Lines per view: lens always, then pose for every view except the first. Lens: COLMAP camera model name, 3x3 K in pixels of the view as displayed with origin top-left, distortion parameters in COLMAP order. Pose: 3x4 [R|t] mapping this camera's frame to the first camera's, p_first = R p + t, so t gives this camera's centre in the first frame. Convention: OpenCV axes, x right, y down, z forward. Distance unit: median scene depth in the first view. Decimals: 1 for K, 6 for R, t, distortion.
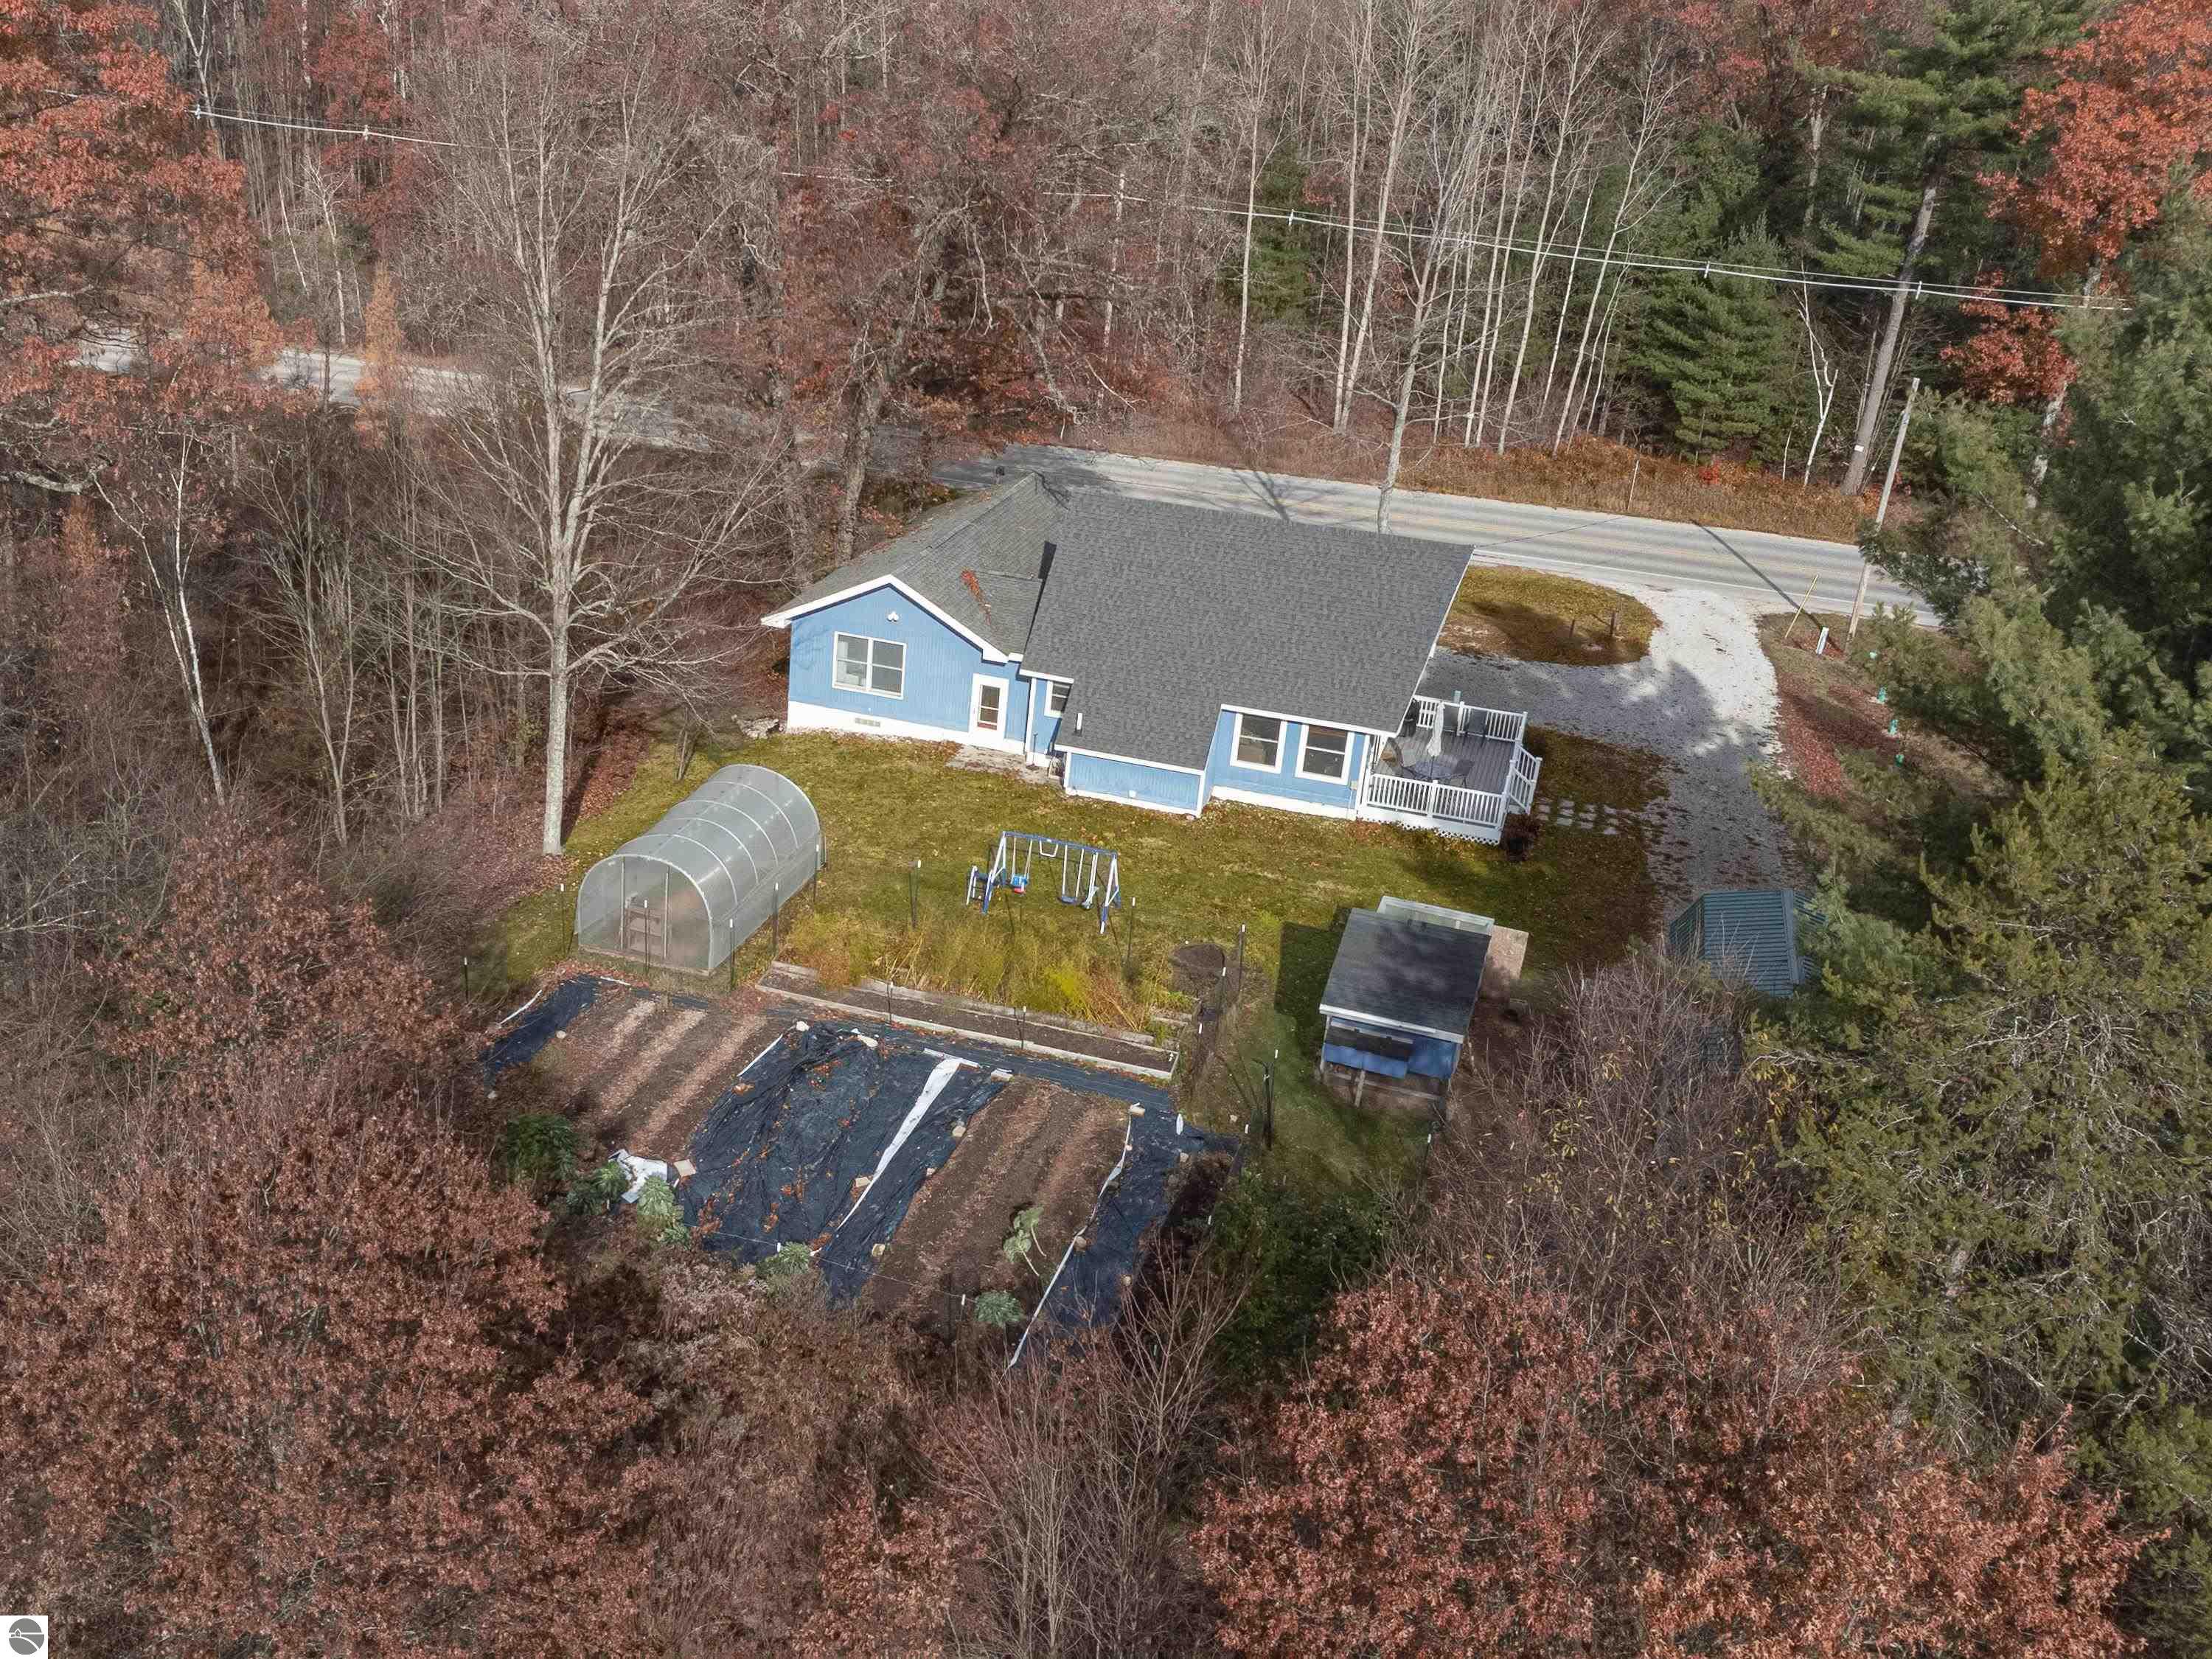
lens RADIAL K [[1748.9, 0, 1108.1], [0, 1748.9, 768.3], [0, 0, 1]] dist [-0.001958, 0.092645]
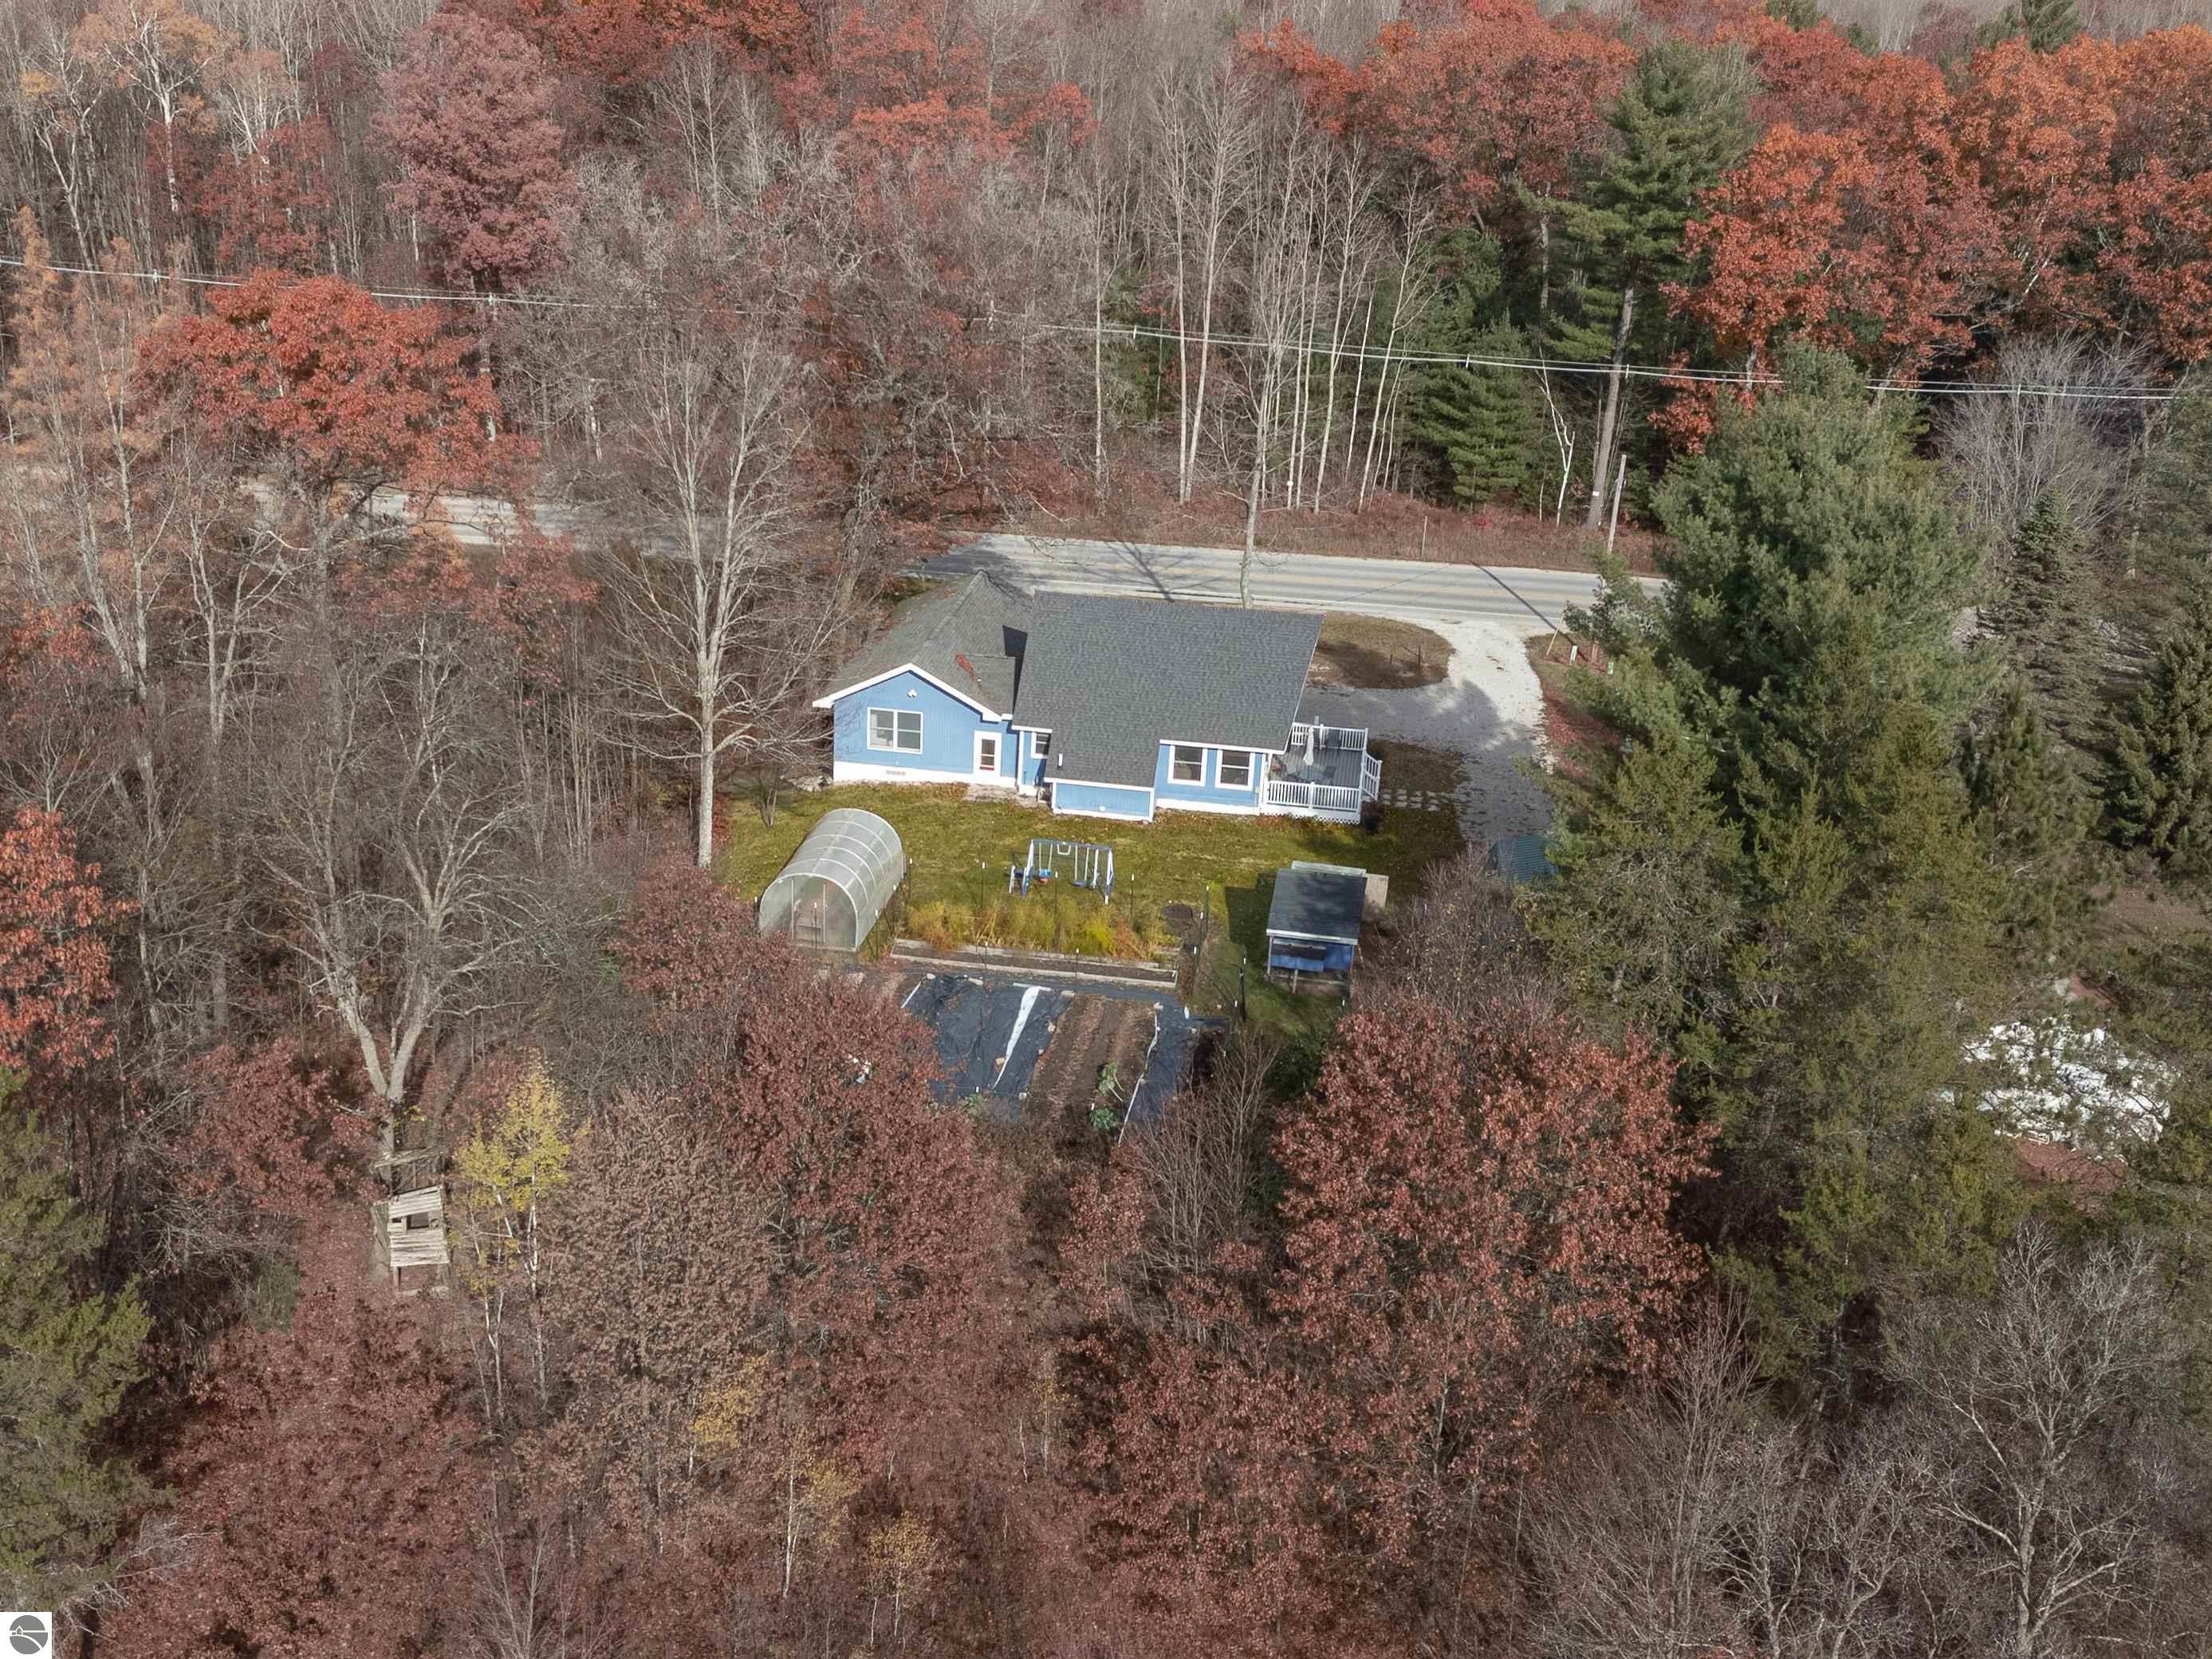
lens RADIAL K [[2306.3, 0, 1160.7], [0, 2306.3, 788.0], [0, 0, 1]] dist [0.096198, -0.114387]
pose [[0.981587, -0.079279, 0.173787, -0.253874], [0.080320, 0.996769, 0.001048, -0.000197], [-0.173309, 0.012930, 0.984783, -0.805393]]
